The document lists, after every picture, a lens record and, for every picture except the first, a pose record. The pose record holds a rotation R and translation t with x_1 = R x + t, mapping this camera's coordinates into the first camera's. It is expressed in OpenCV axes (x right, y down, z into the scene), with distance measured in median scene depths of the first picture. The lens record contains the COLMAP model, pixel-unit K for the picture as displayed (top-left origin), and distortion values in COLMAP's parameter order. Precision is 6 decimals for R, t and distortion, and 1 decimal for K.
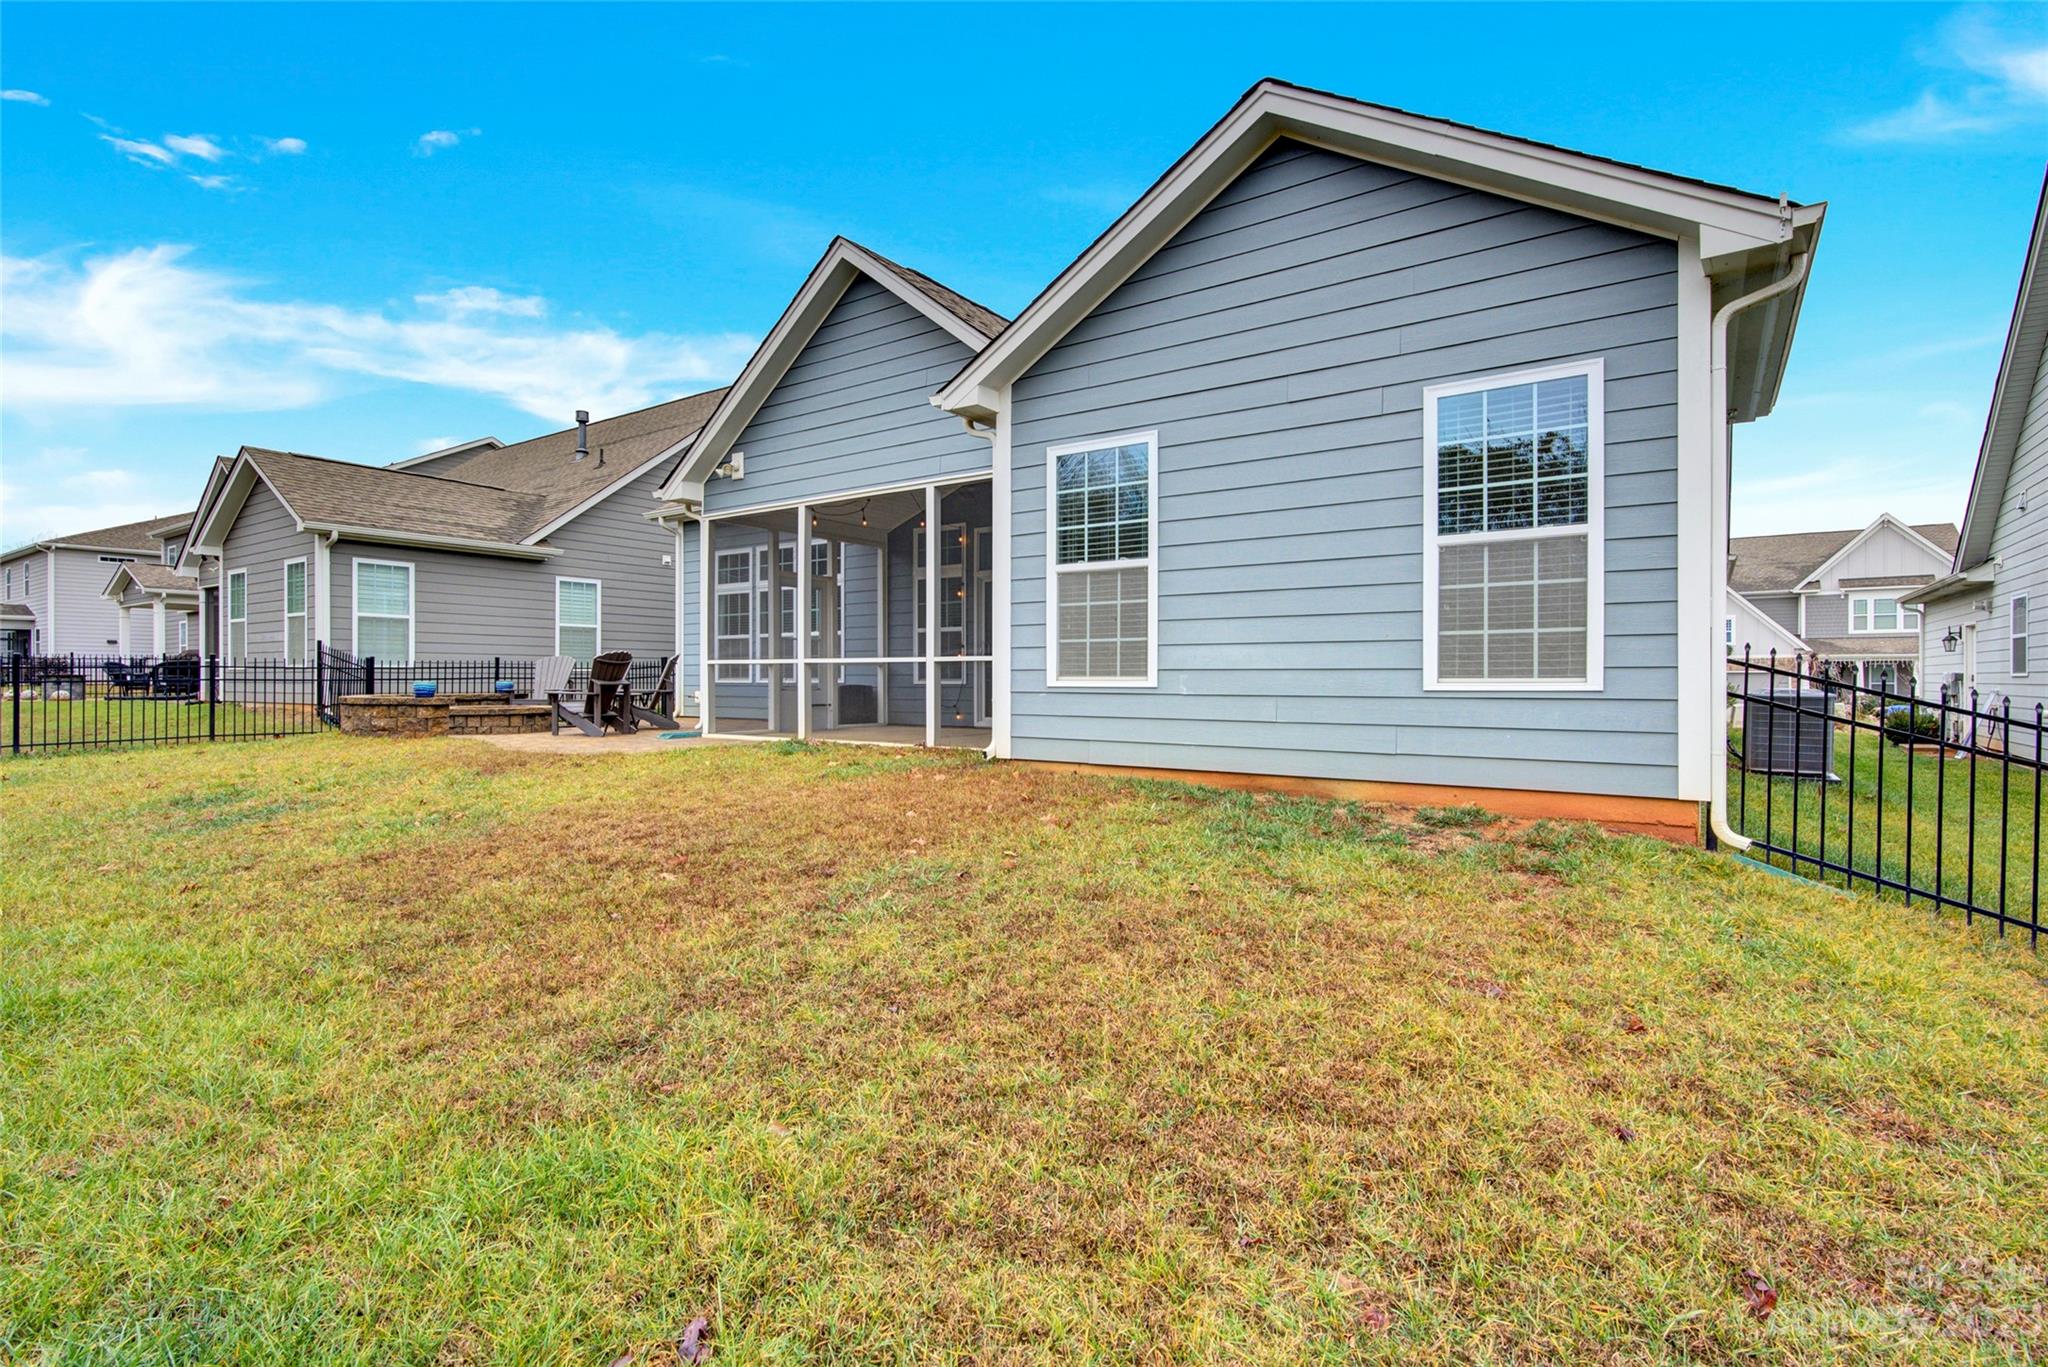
lens RADIAL K [[952.0, 0, 1043.6], [0, 952.0, 677.6], [0, 0, 1]] dist [-0.005326, 0.002032]
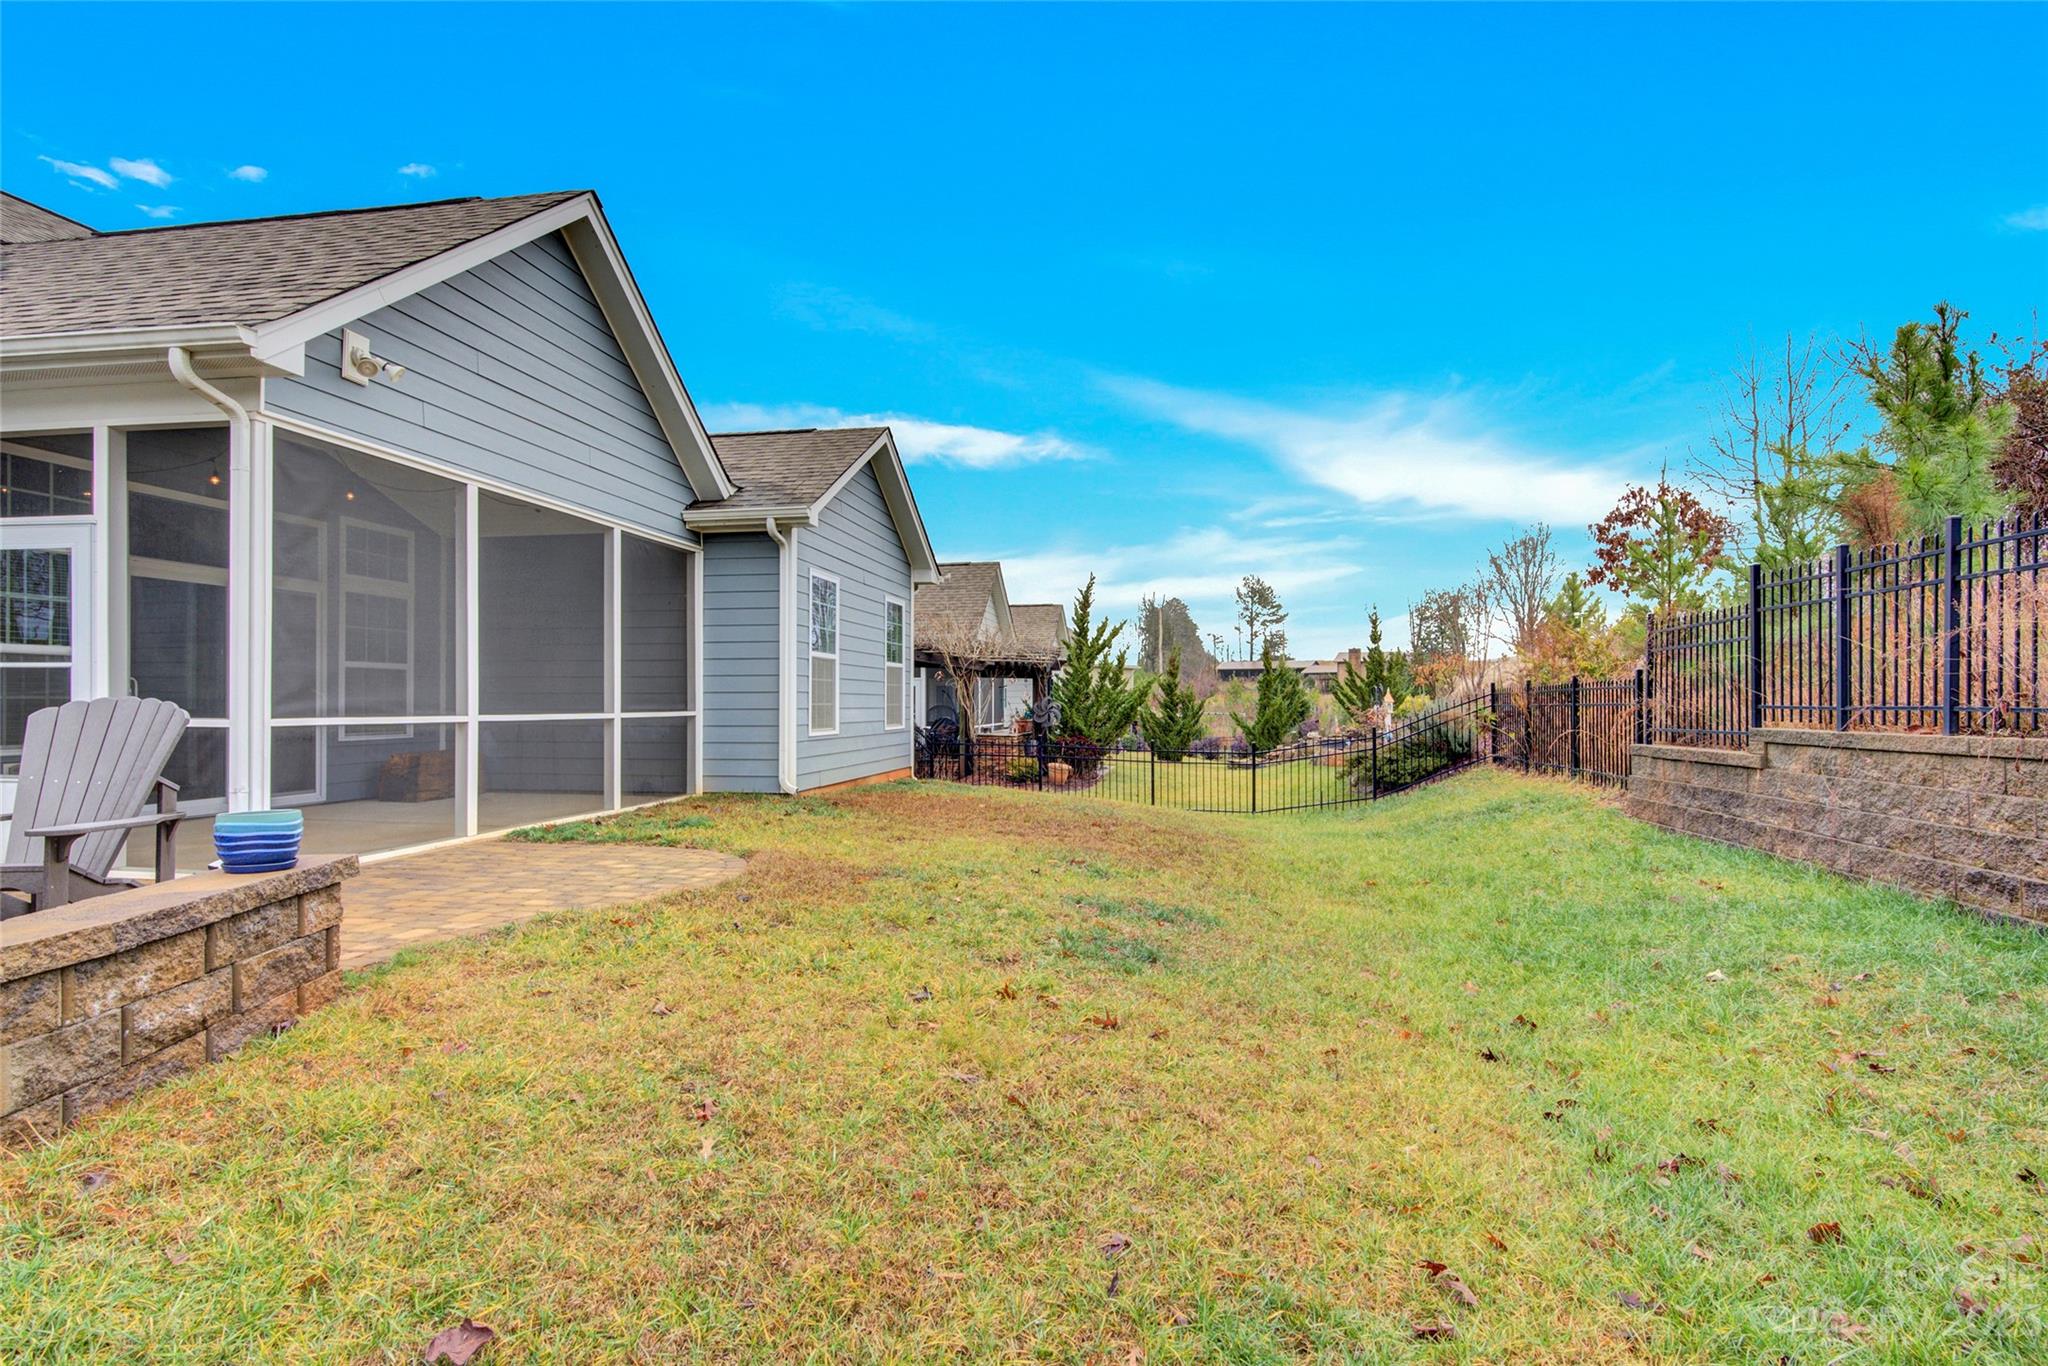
lens RADIAL K [[992.9, 0, 1033.5], [0, 992.9, 697.3], [0, 0, 1]] dist [-0.004357, 0.001043]
pose [[-0.419852, 0.002612, 0.907589, -0.719300], [-0.003588, 0.999983, -0.004537, -0.021268], [-0.907585, -0.005161, -0.419836, 0.646340]]
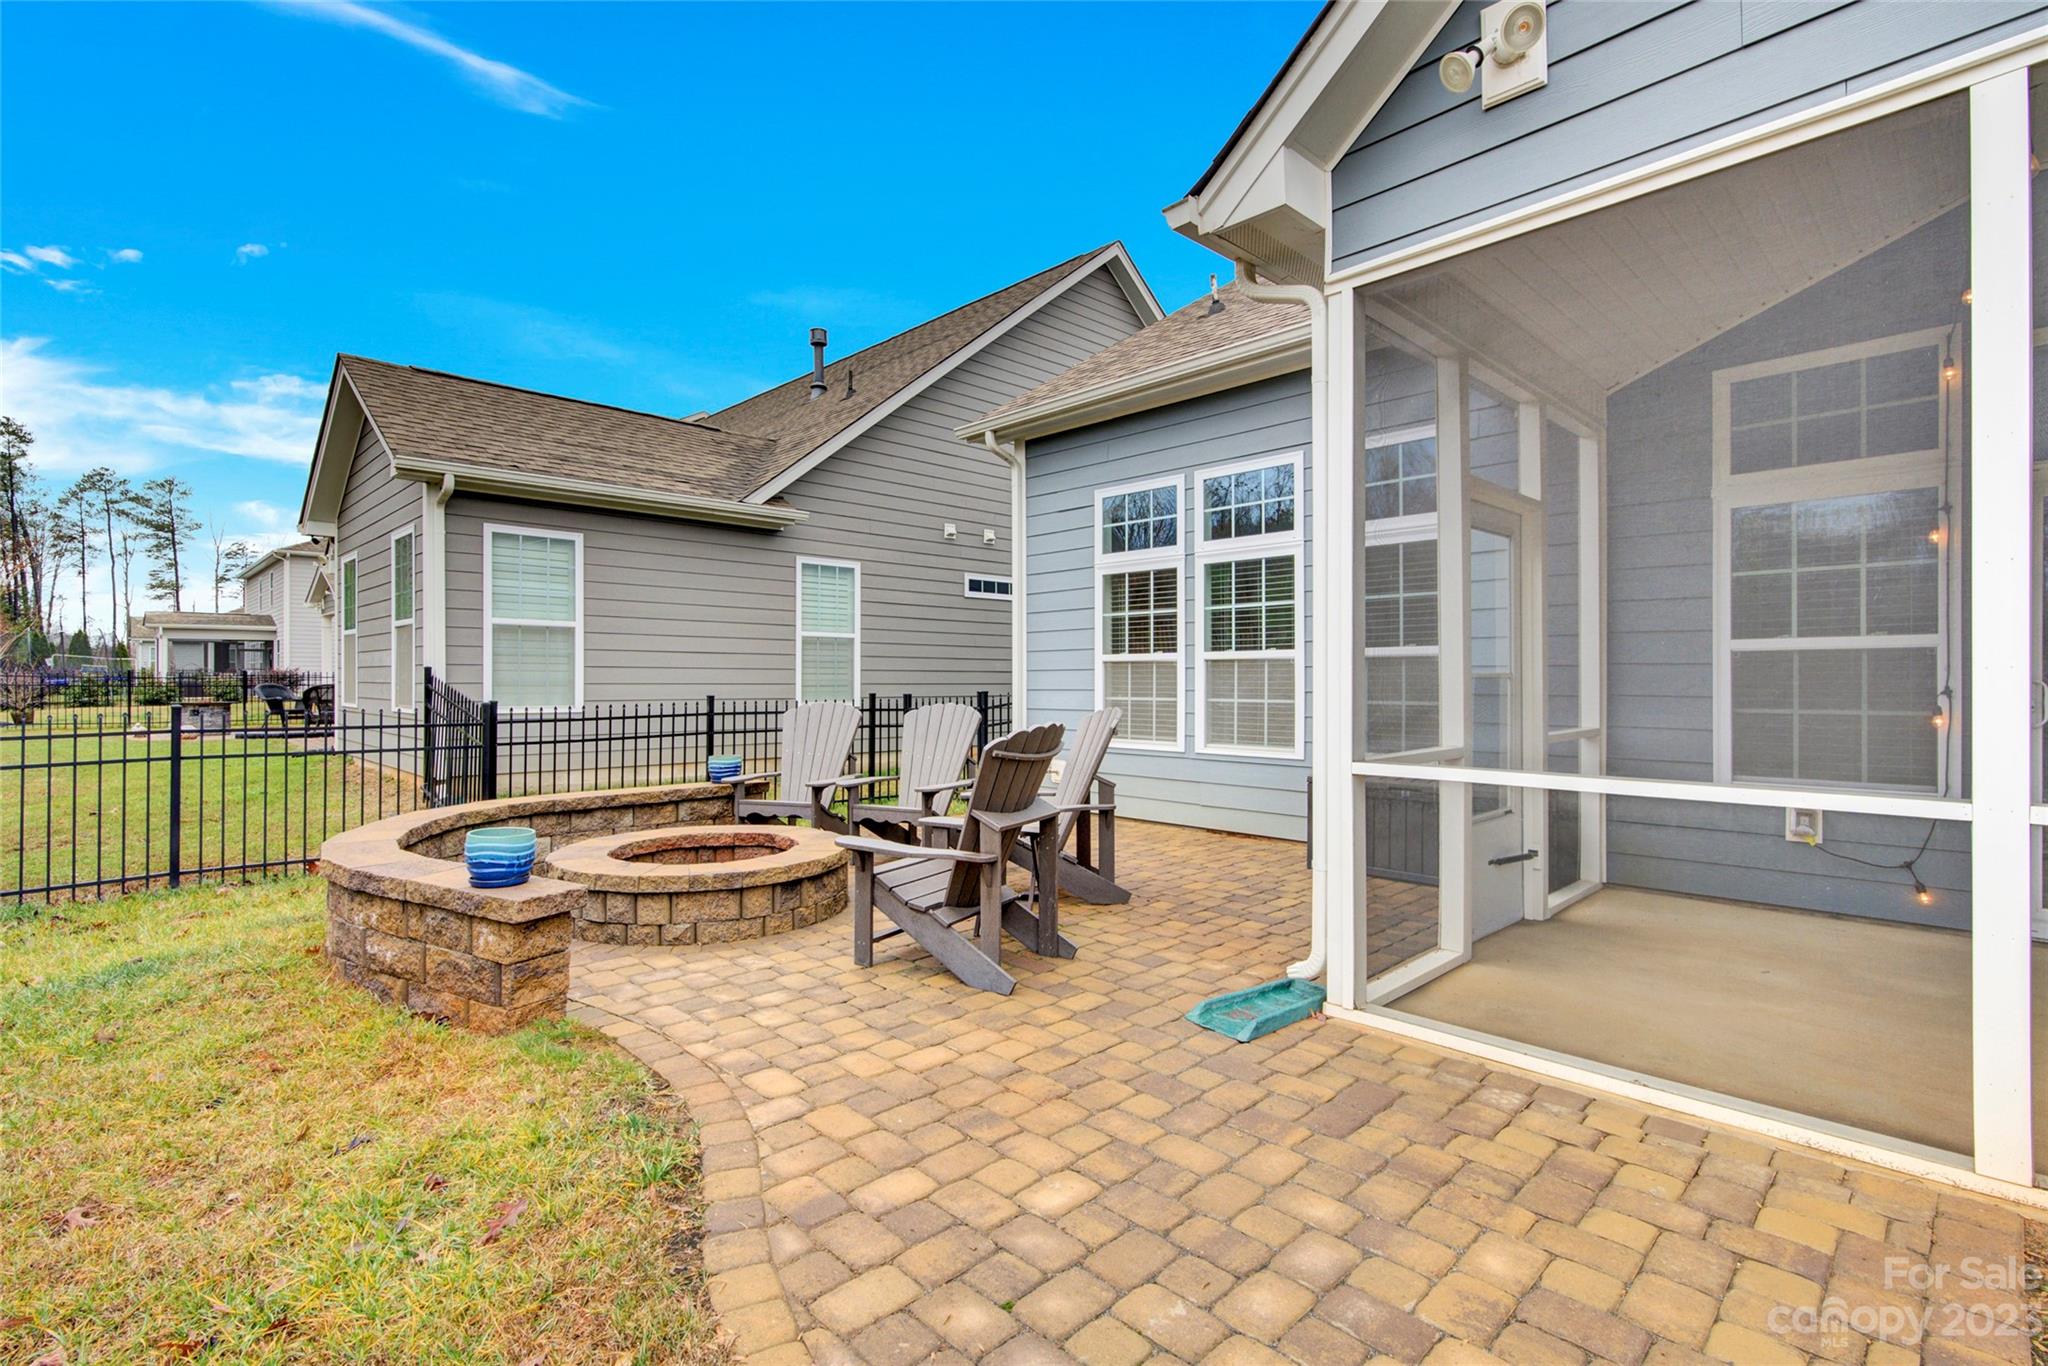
lens RADIAL K [[952.0, 0, 1016.3], [0, 952.0, 689.7], [0, 0, 1]] dist [-0.005326, 0.002032]
pose [[0.977692, 0.003382, -0.210018, -0.294609], [-0.000737, 0.999919, 0.012673, -0.033141], [0.210044, -0.012235, 0.977615, 0.513575]]
